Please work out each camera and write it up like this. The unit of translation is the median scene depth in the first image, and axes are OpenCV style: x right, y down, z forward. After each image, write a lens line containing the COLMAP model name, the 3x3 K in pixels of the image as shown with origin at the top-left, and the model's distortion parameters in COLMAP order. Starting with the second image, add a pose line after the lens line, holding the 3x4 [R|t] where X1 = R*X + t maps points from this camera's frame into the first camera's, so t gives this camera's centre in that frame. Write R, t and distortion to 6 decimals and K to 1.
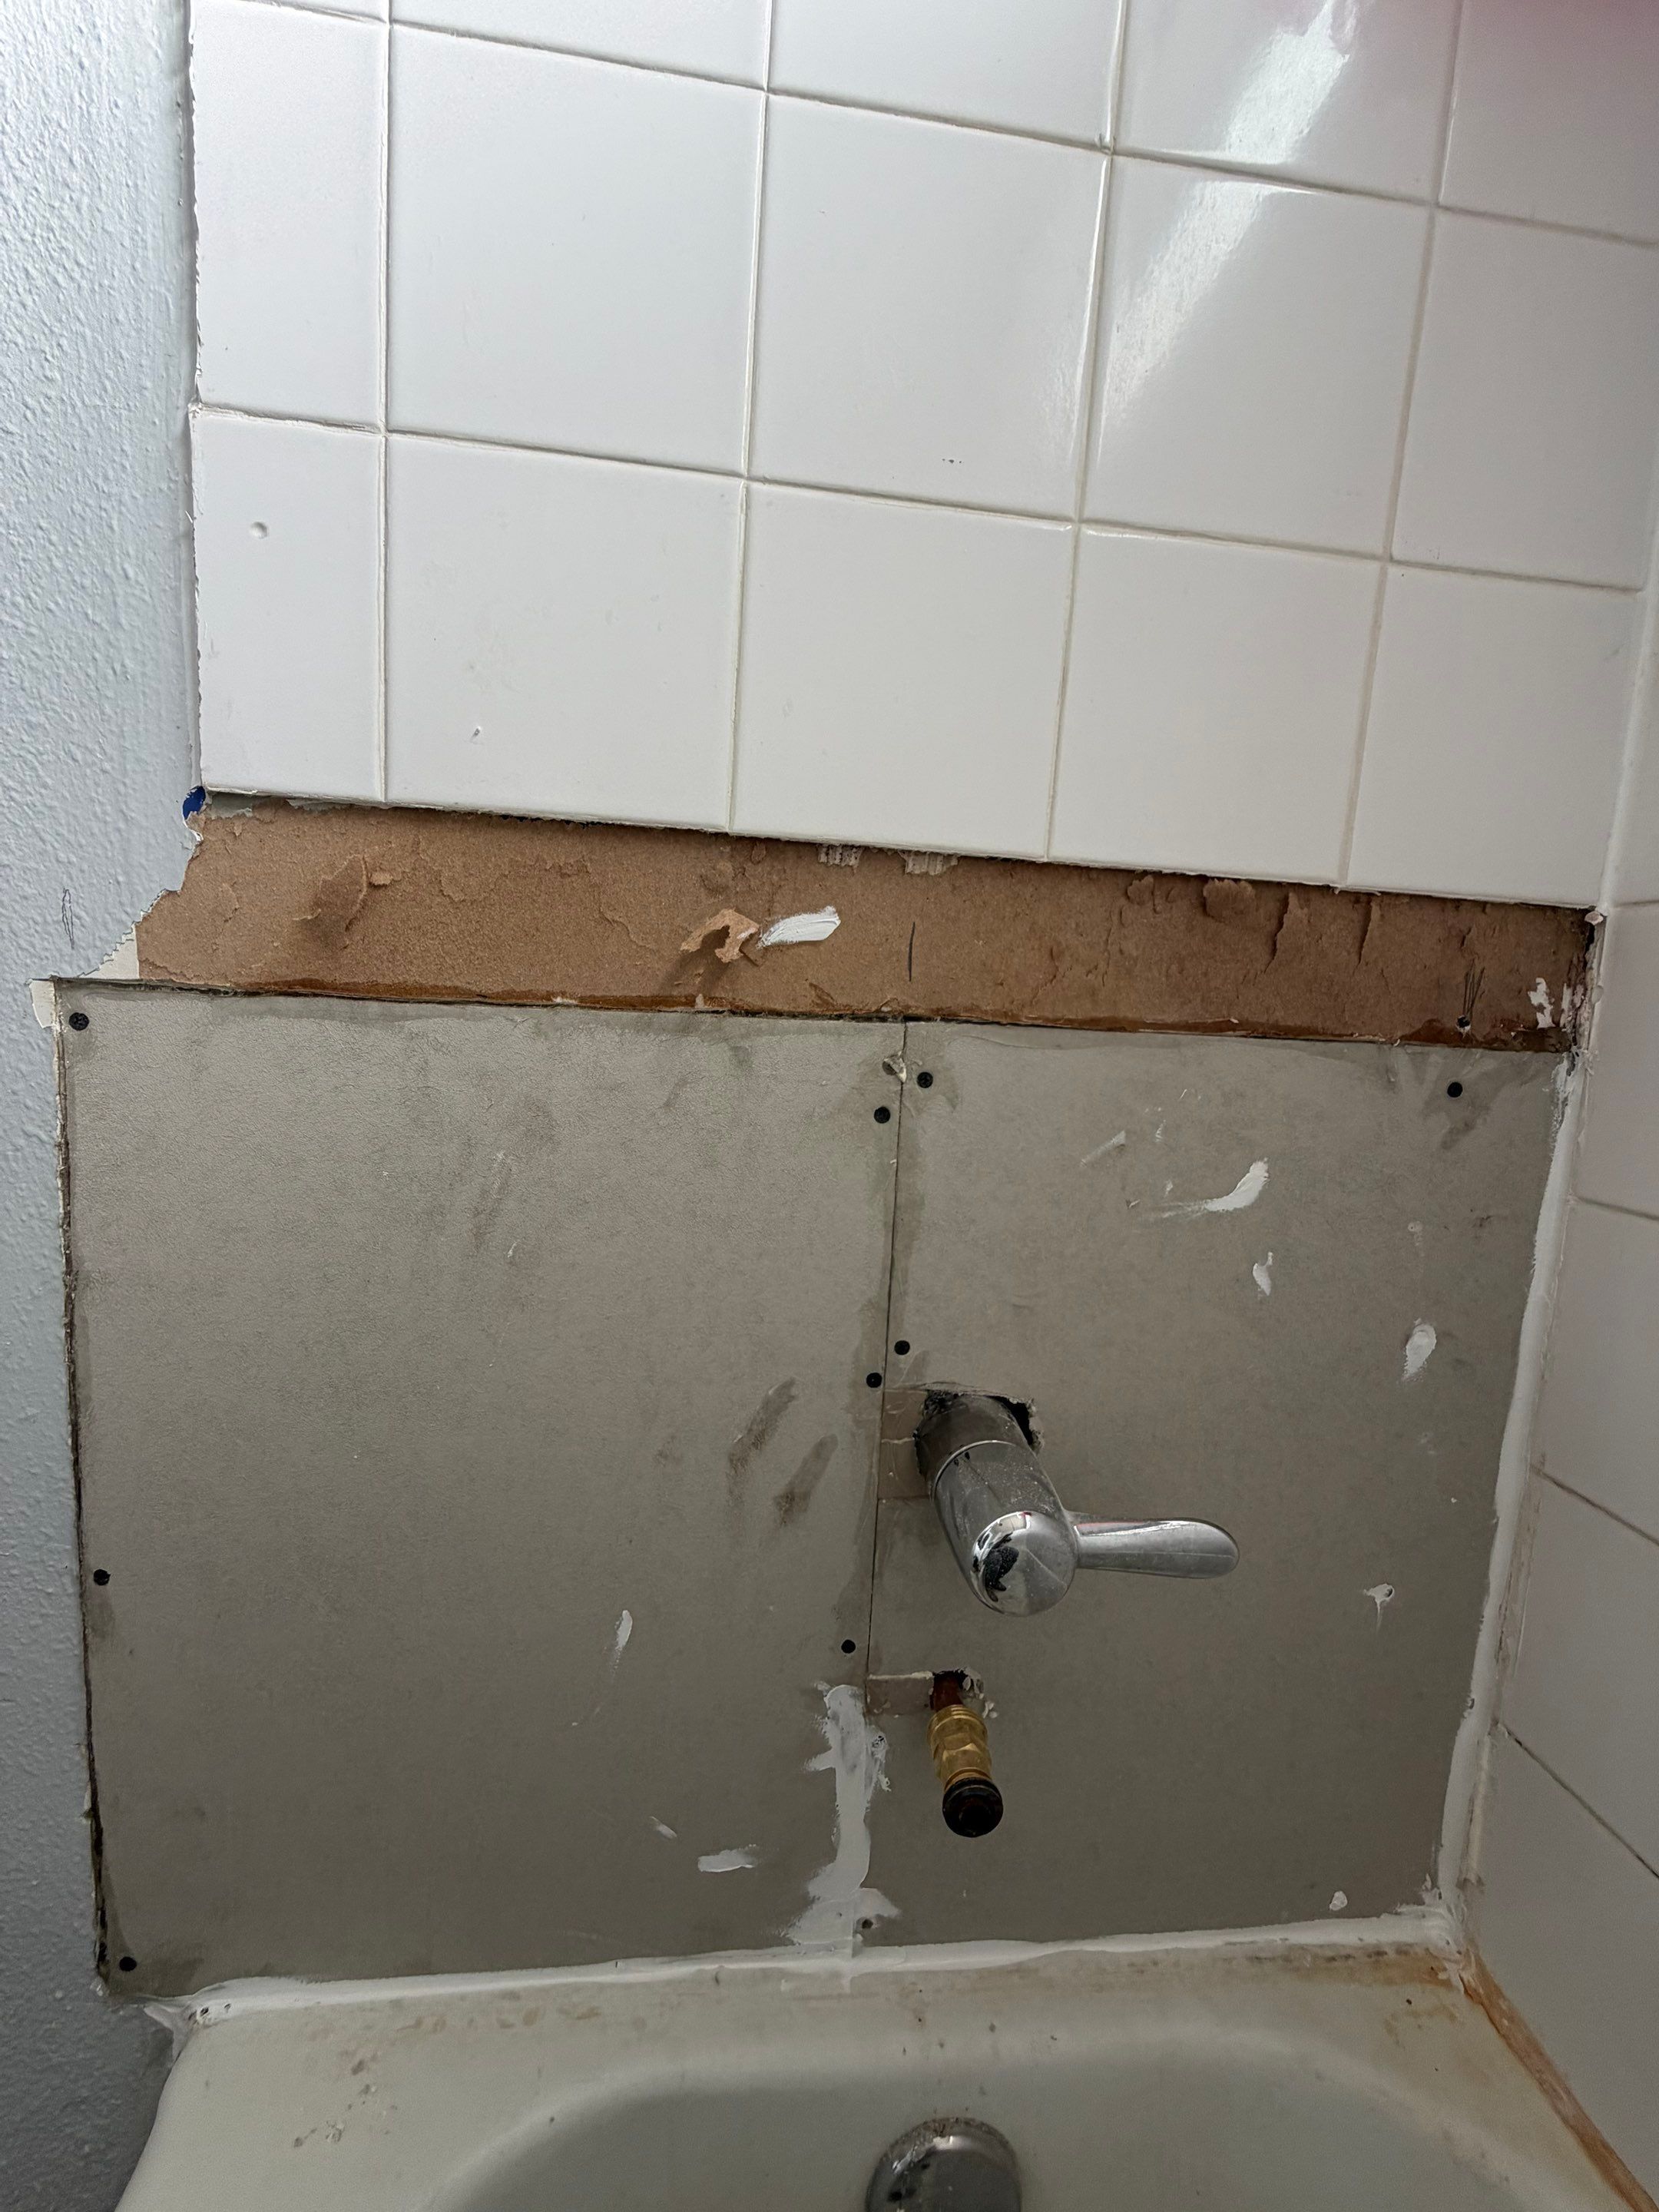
lens RADIAL K [[879.3, 0, 835.7], [0, 879.3, 1086.1], [0, 0, 1]] dist [-0.001294, 0.000063]
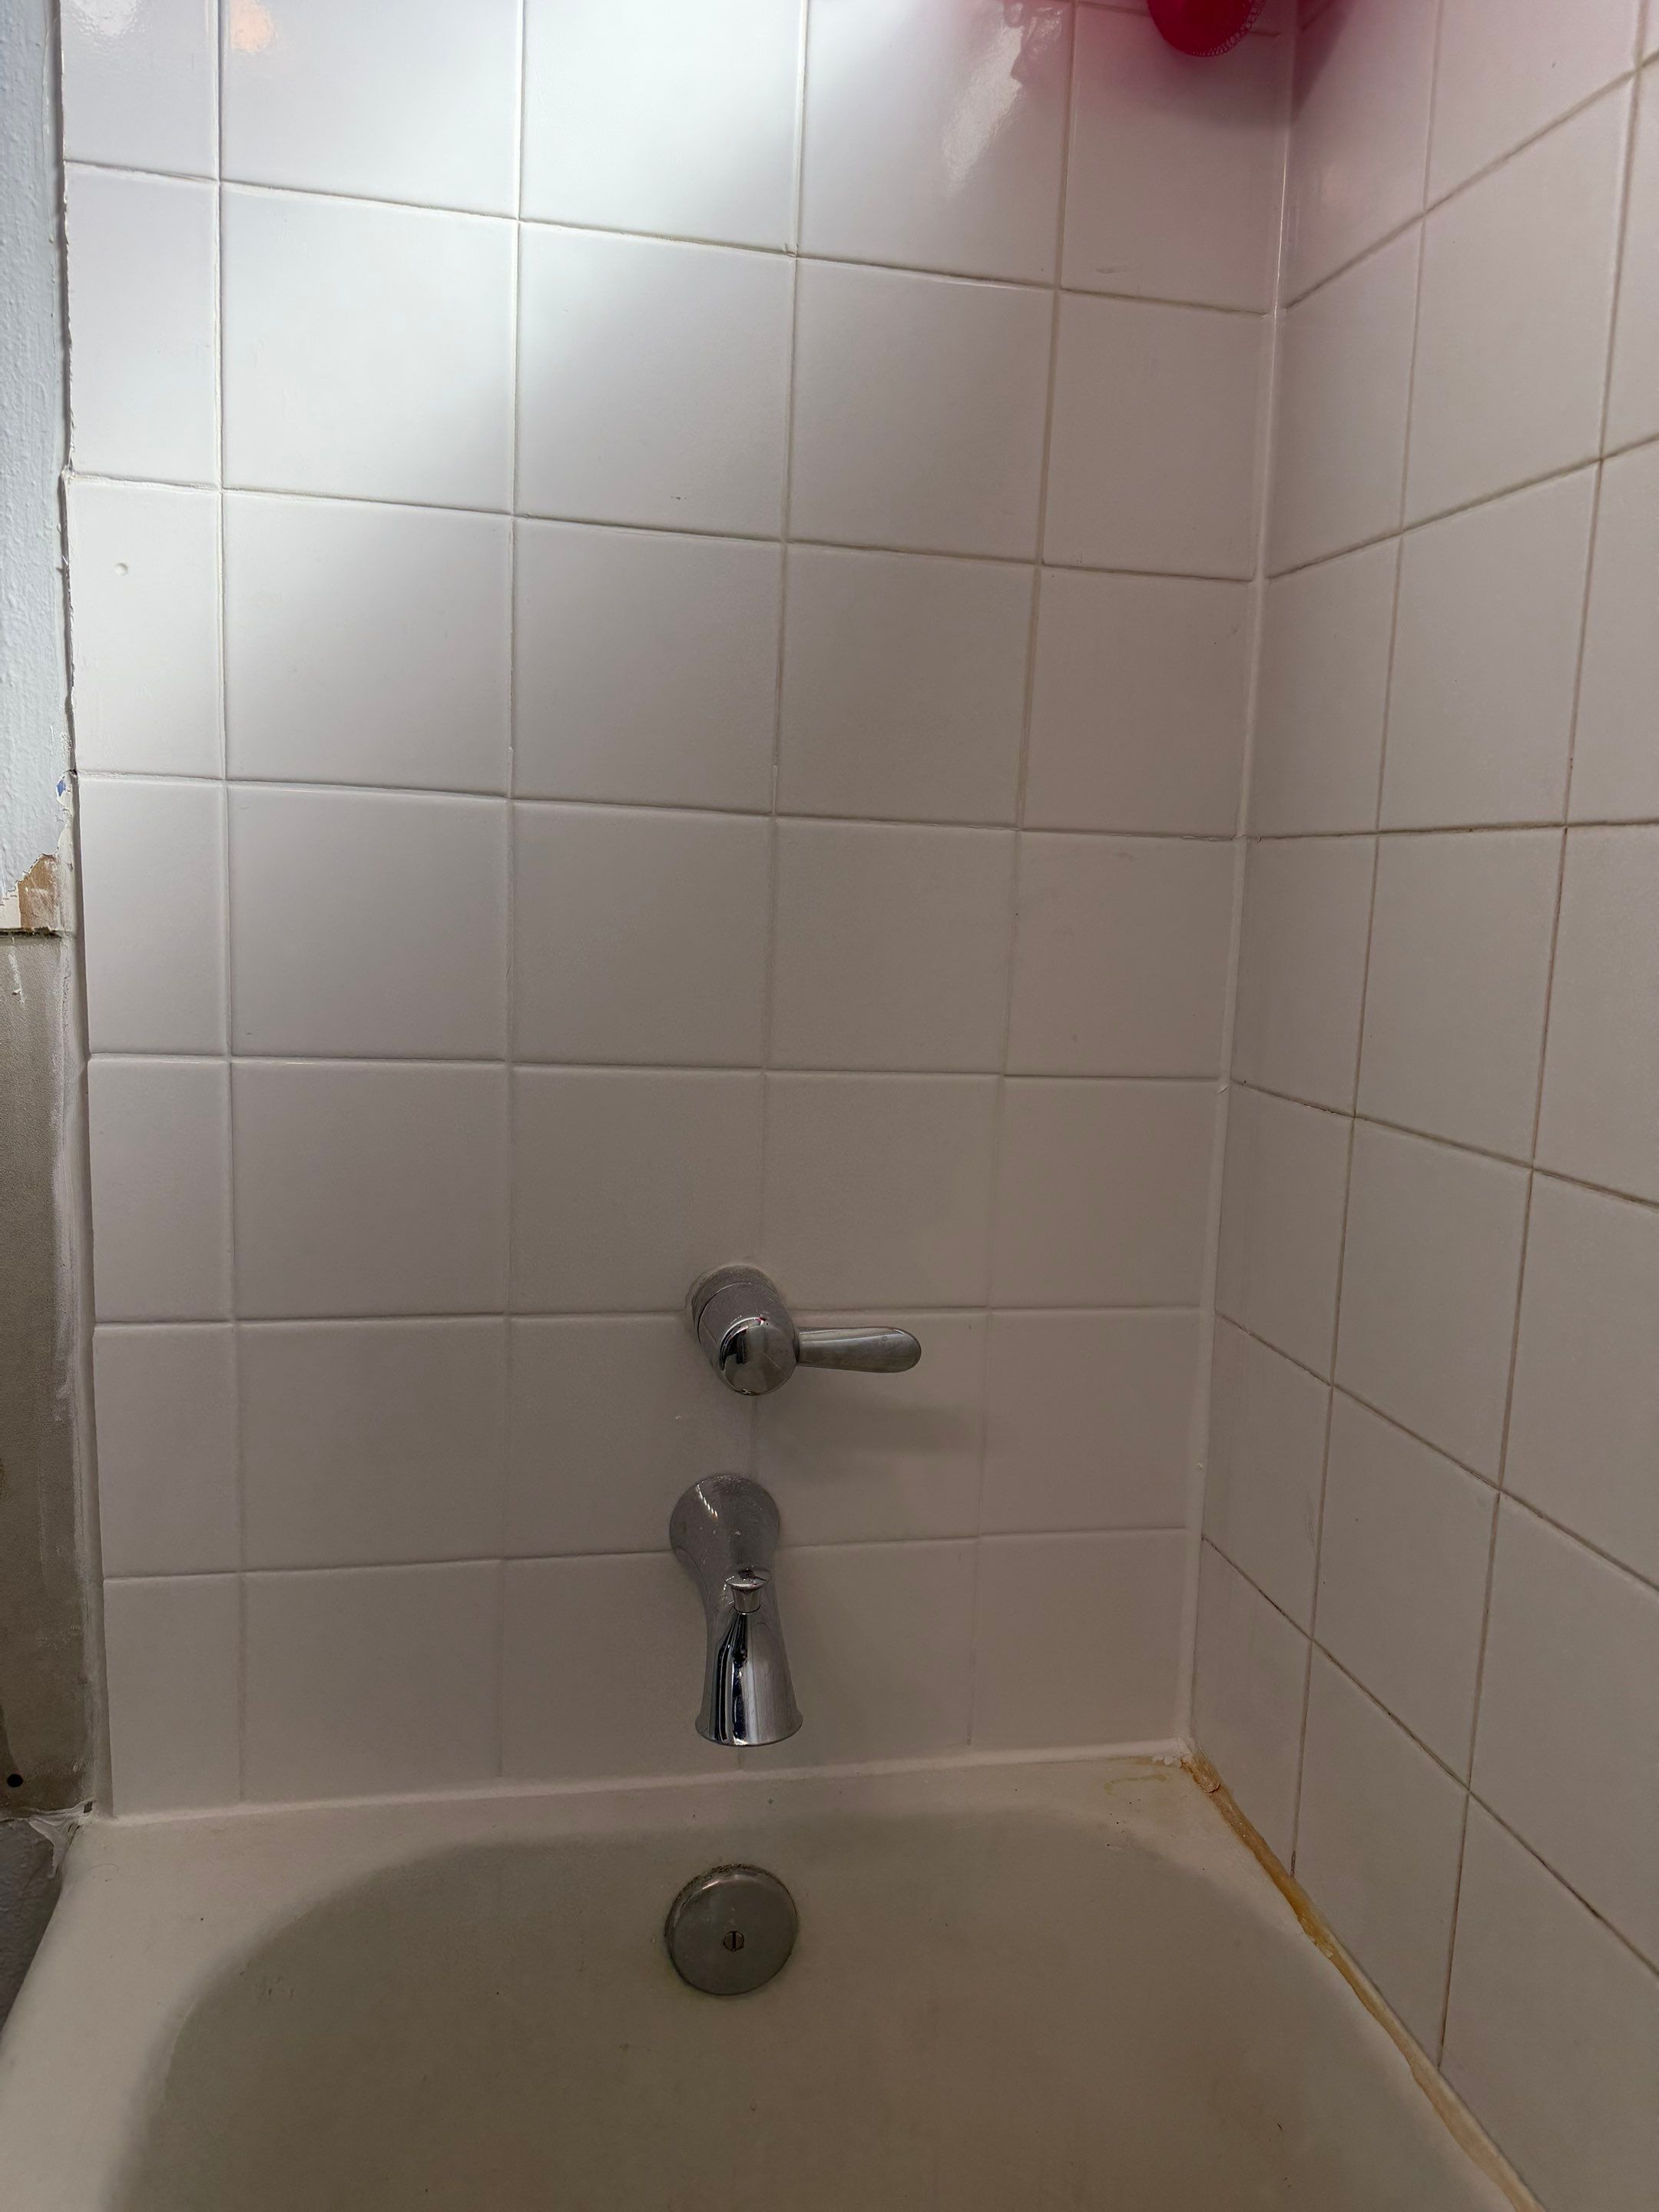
lens RADIAL K [[1631.6, 0, 841.0], [0, 1631.6, 1105.7], [0, 0, 1]] dist [0.009336, -0.001186]
pose [[0.994681, -0.033675, 0.097342, 0.108165], [0.030235, 0.998873, 0.036596, 0.075929], [-0.098465, -0.033458, 0.994578, -1.388116]]
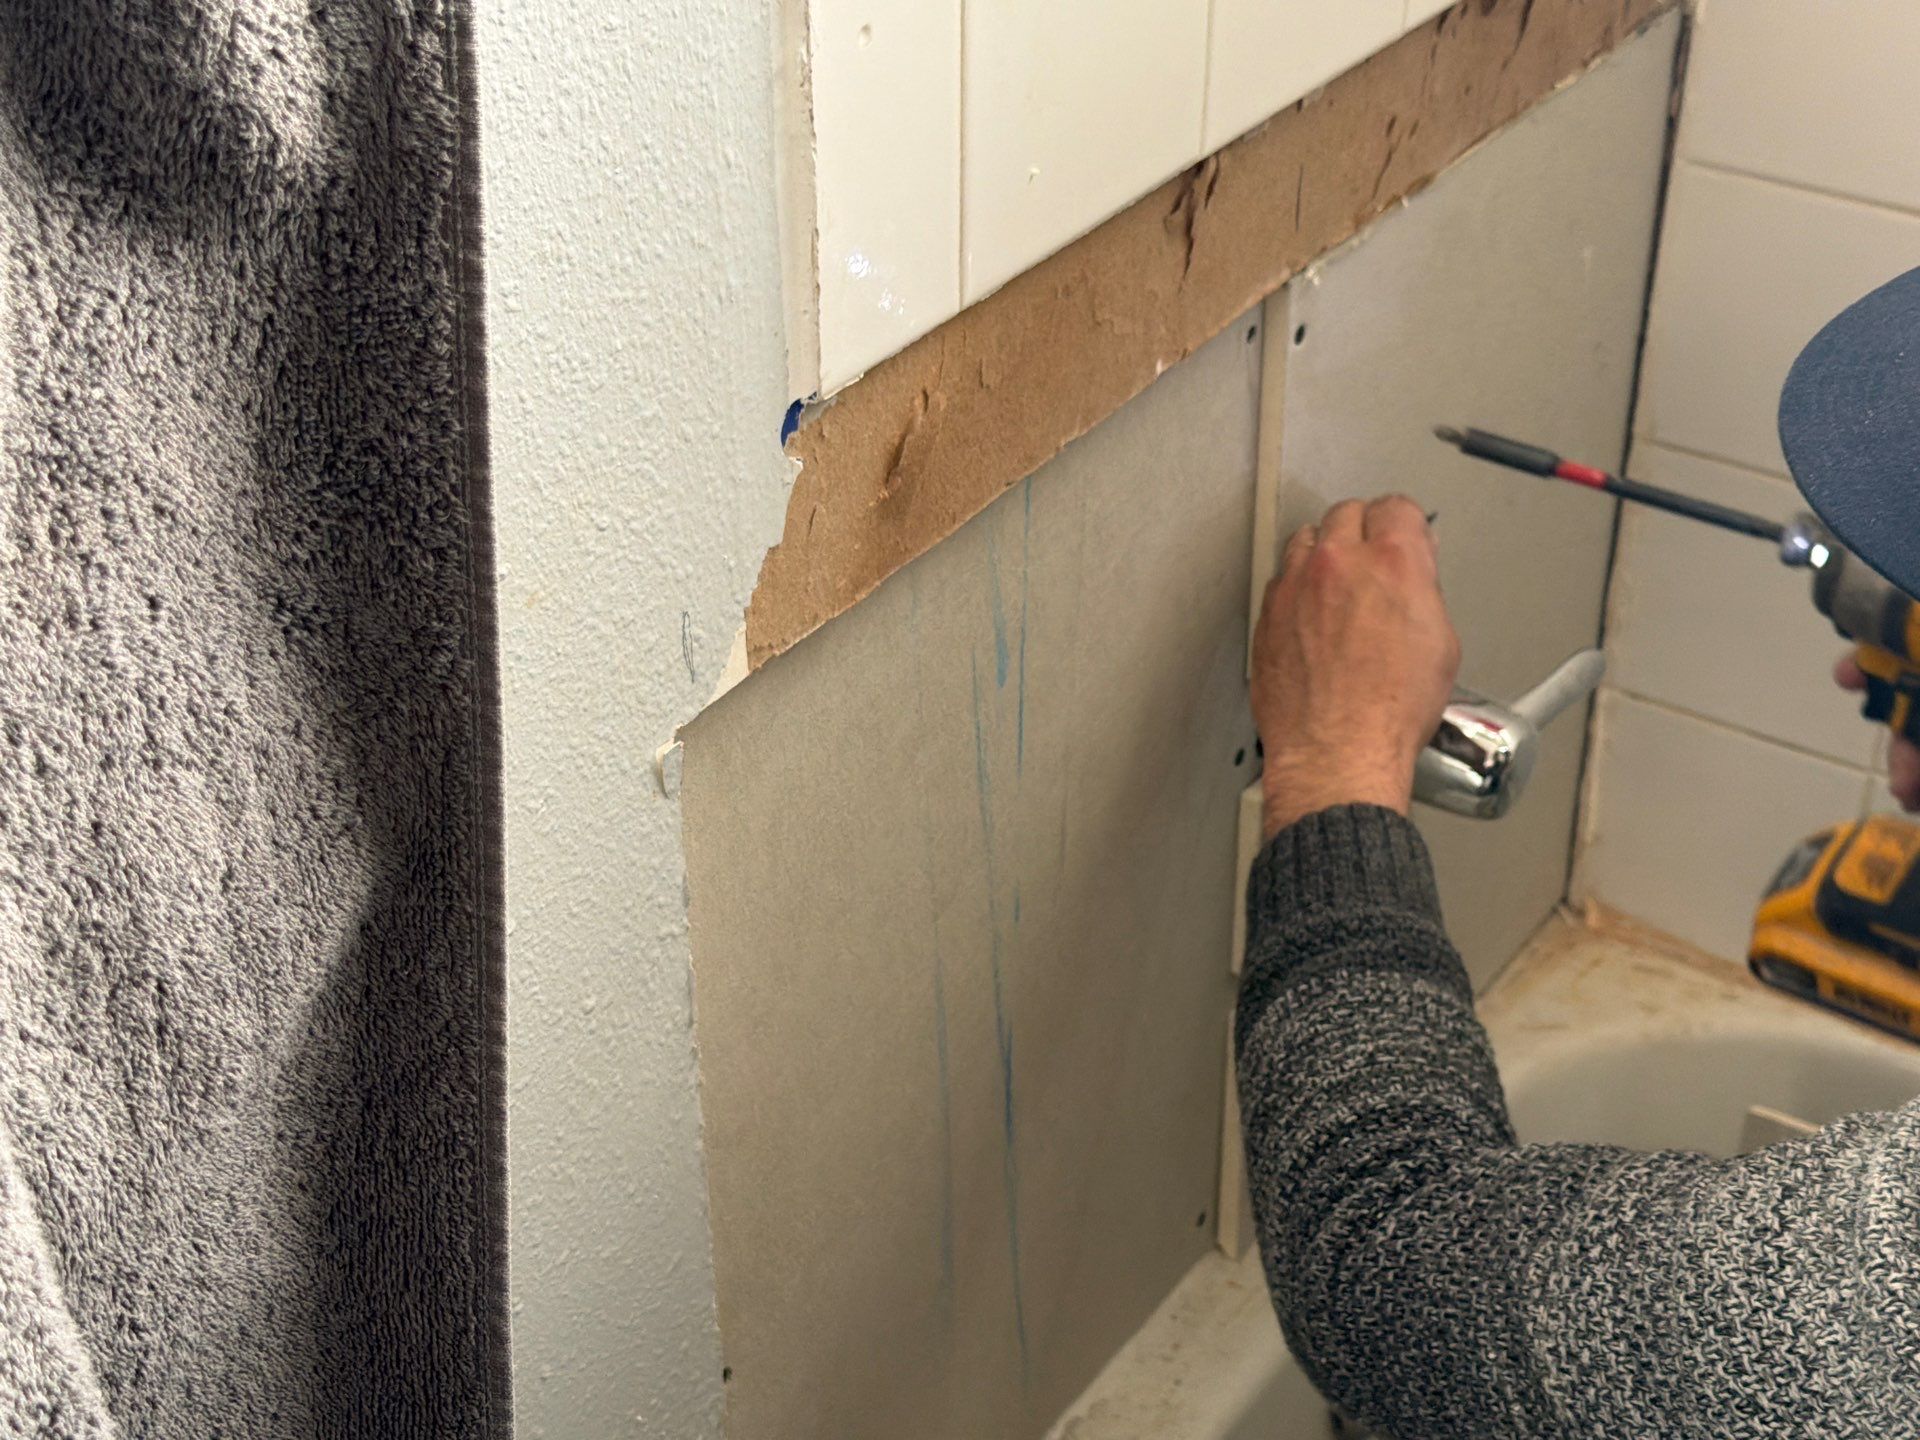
lens RADIAL K [[3007.7, 0, 1017.4], [0, 3007.7, 718.9], [0, 0, 1]] dist [0.134990, 0.030214]
pose [[0.639361, -0.465677, 0.611852, -2.169338], [0.117405, 0.845537, 0.520849, -1.334443], [-0.759891, -0.261176, 0.595276, -0.606079]]
